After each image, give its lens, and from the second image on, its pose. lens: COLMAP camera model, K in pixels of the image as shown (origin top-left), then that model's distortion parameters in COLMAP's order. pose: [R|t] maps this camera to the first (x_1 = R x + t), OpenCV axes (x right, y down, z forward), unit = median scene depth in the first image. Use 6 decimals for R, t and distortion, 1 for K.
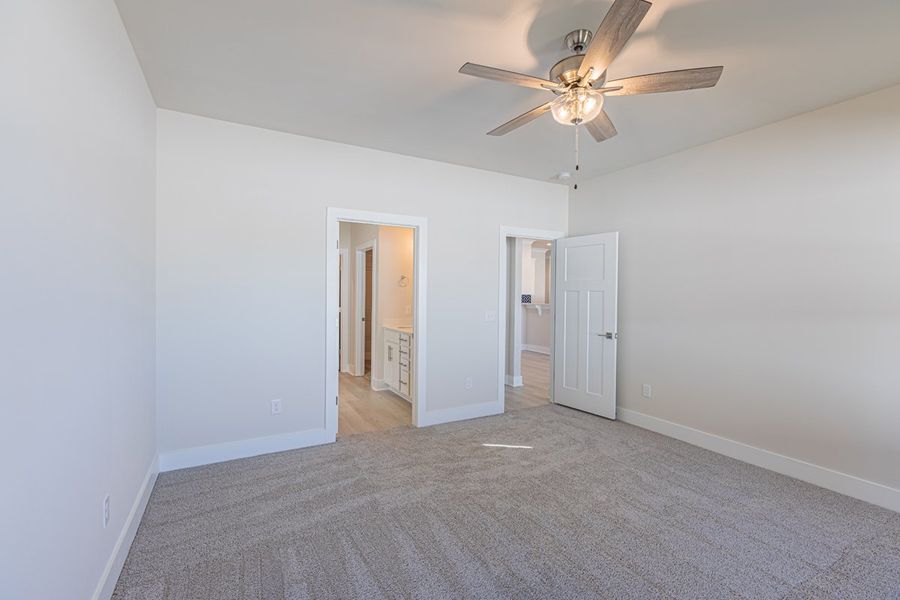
lens RADIAL K [[405.1, 0, 443.1], [0, 405.1, 292.8], [0, 0, 1]] dist [0.001597, -0.000025]
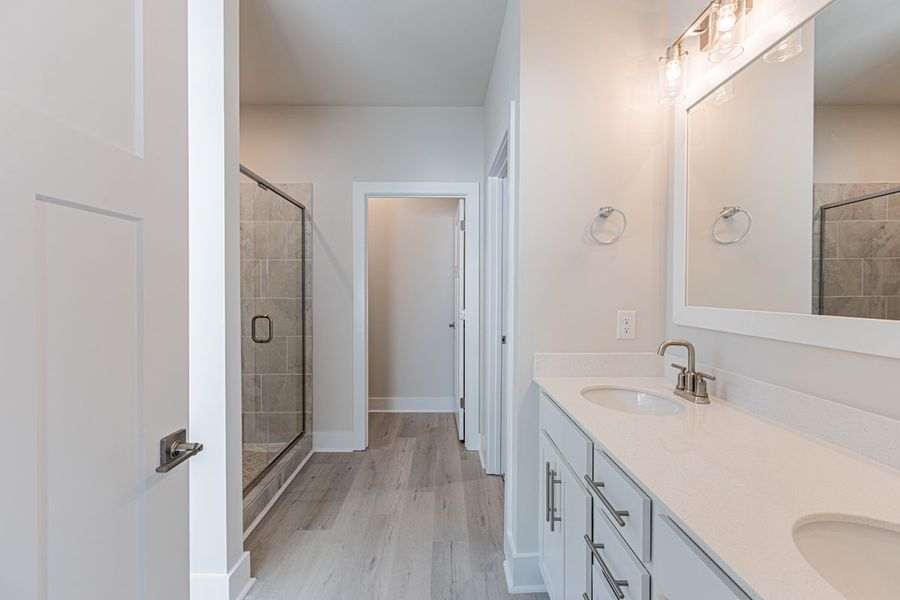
lens RADIAL K [[405.1, 0, 443.1], [0, 405.1, 292.8], [0, 0, 1]] dist [0.001597, -0.000025]
pose [[0.882756, -0.001678, -0.469828, -0.063938], [0.005054, 0.999970, 0.005924, 0.016705], [0.469804, -0.007604, 0.882738, 0.670429]]
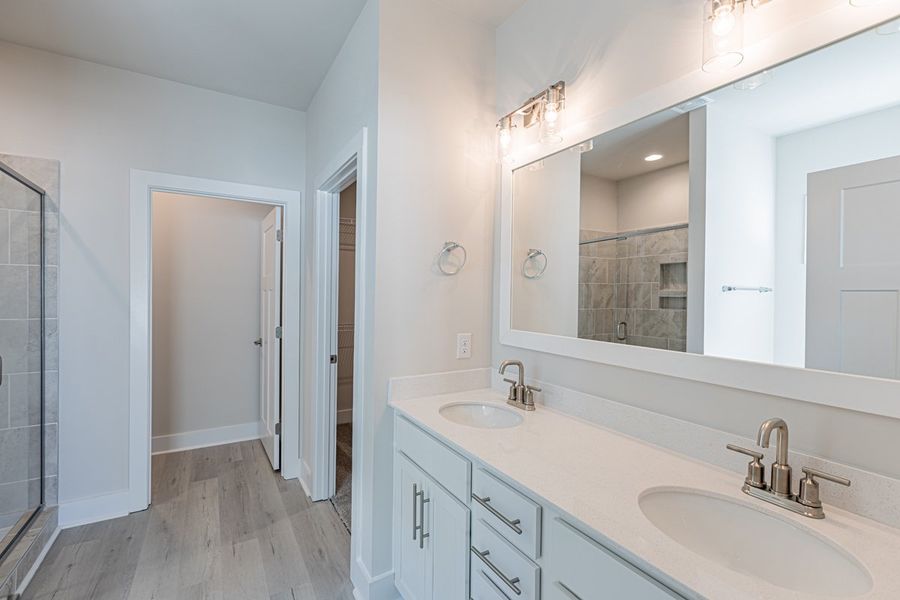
lens RADIAL K [[405.1, 0, 443.1], [0, 405.1, 292.8], [0, 0, 1]] dist [0.001597, -0.000025]
pose [[0.999137, 0.004818, 0.041256, -0.115385], [-0.004991, 0.999979, 0.004083, -0.002623], [-0.041235, -0.004286, 0.999140, 0.655759]]
